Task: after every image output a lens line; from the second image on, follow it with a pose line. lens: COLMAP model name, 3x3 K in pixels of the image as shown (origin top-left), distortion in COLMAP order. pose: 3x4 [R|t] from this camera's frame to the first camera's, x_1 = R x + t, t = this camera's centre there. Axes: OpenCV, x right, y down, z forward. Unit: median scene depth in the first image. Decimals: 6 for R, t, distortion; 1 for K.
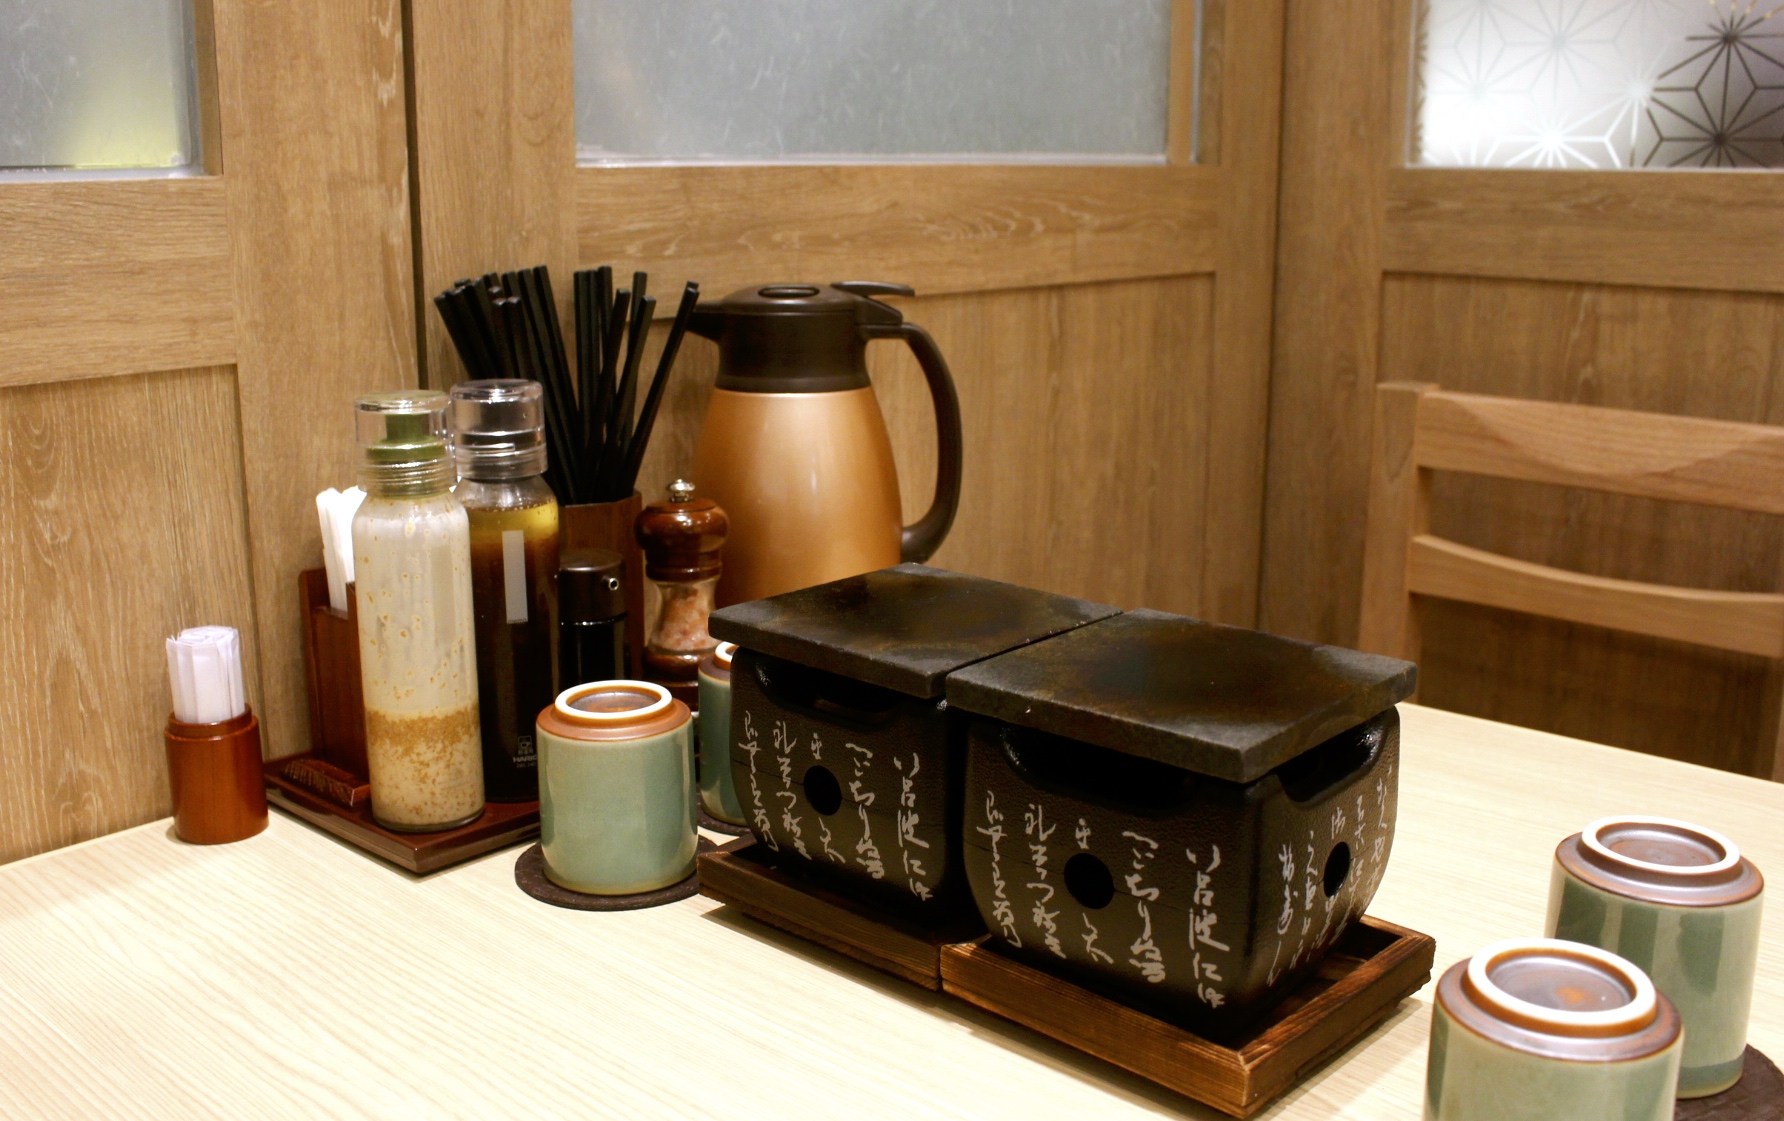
lens RADIAL K [[1648.0, 0, 845.4], [0, 1648.0, 560.0], [0, 0, 1]] dist [-0.125913, 0.009438]
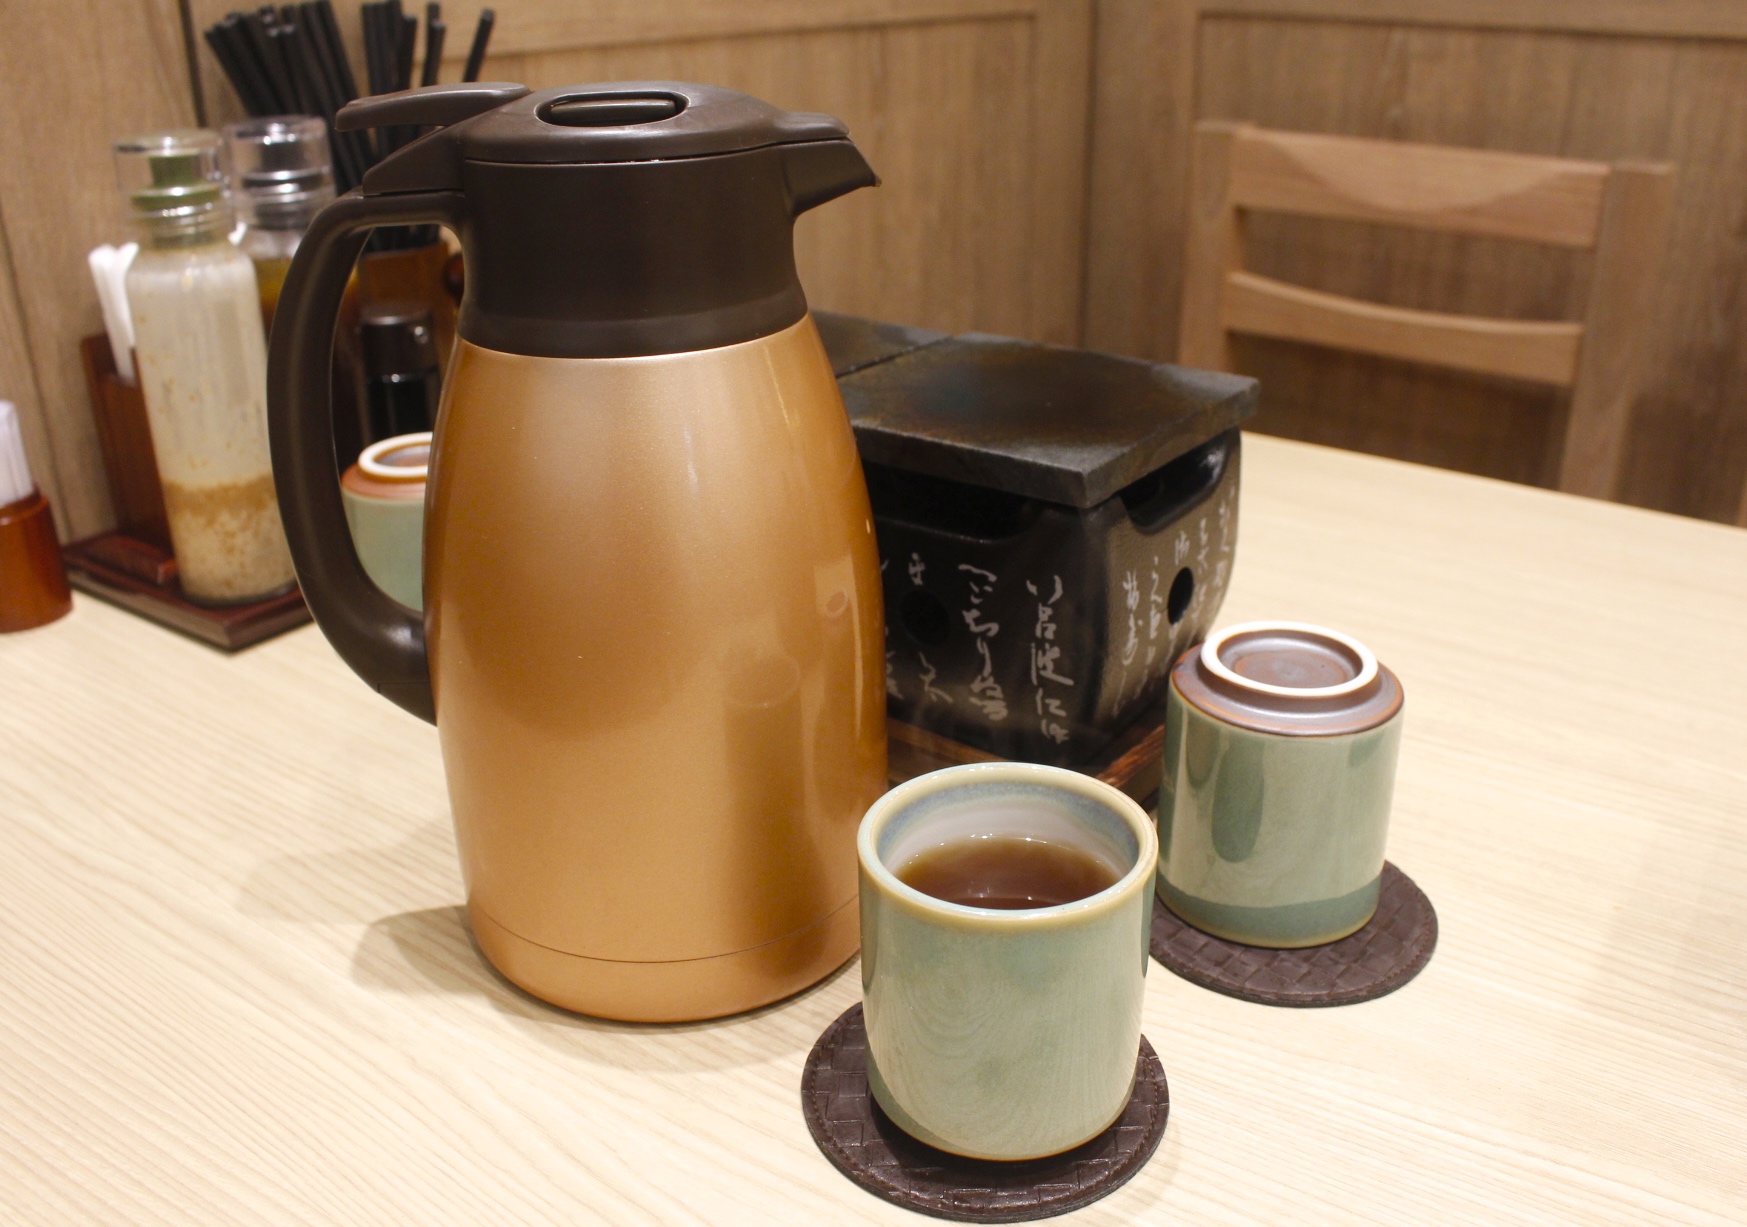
lens RADIAL K [[1551.1, 0, 873.5], [0, 1551.1, 613.5], [0, 0, 1]] dist [-0.009984, -0.005375]
pose [[0.992355, -0.053106, 0.111405, 0.017000], [0.031433, 0.981673, 0.187964, 0.020417], [-0.119345, -0.183025, 0.975837, 0.110556]]
